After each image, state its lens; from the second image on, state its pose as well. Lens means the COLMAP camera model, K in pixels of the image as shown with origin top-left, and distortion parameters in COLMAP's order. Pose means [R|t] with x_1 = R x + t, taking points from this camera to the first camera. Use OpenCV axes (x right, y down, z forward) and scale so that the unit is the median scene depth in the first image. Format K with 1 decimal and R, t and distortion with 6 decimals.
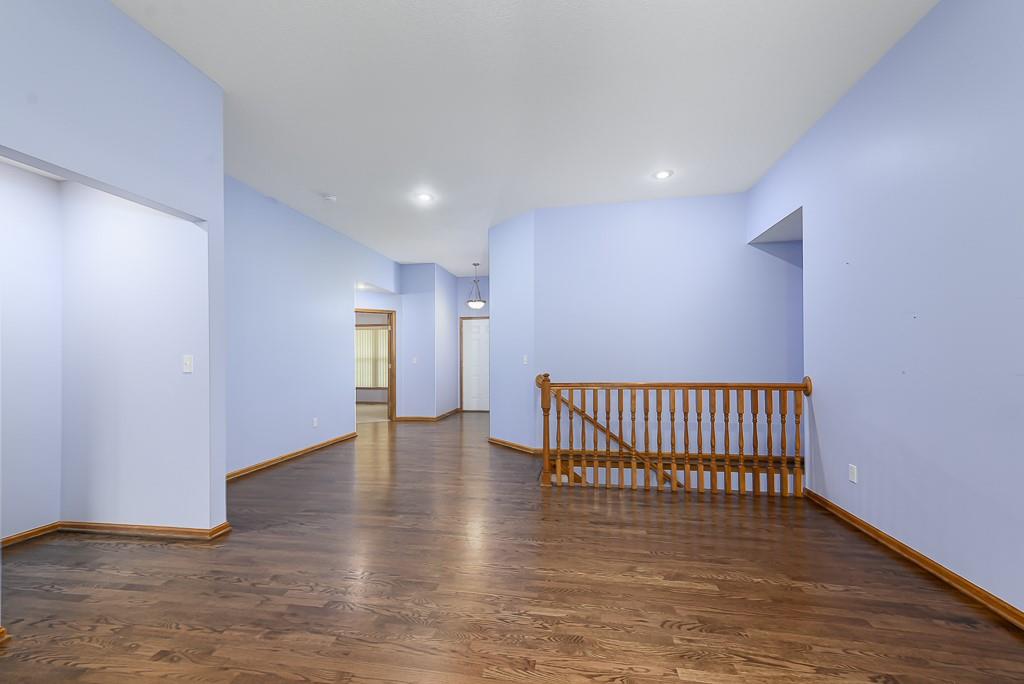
lens RADIAL K [[403.6, 0, 512.0], [0, 403.6, 342.0], [0, 0, 1]] dist [-0.000384, -0.000077]
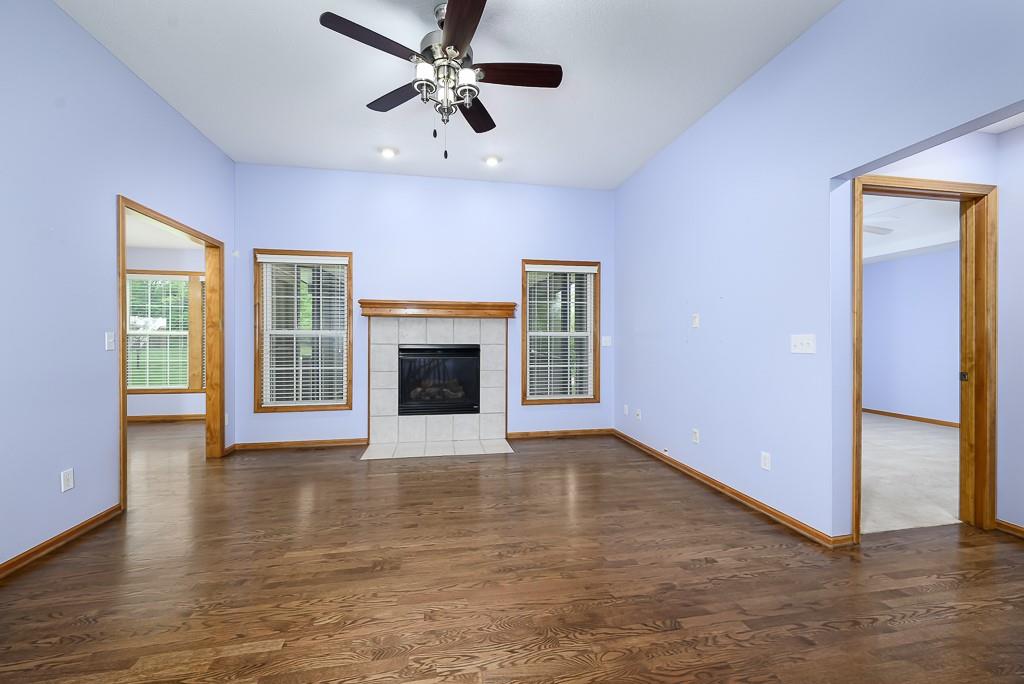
lens RADIAL K [[403.6, 0, 512.0], [0, 403.6, 342.0], [0, 0, 1]] dist [-0.000384, -0.000077]
pose [[-0.936904, 0.007334, -0.349510, 0.181790], [0.020321, 0.999232, -0.033505, 0.080085], [0.348995, -0.038493, -0.936334, 1.839789]]
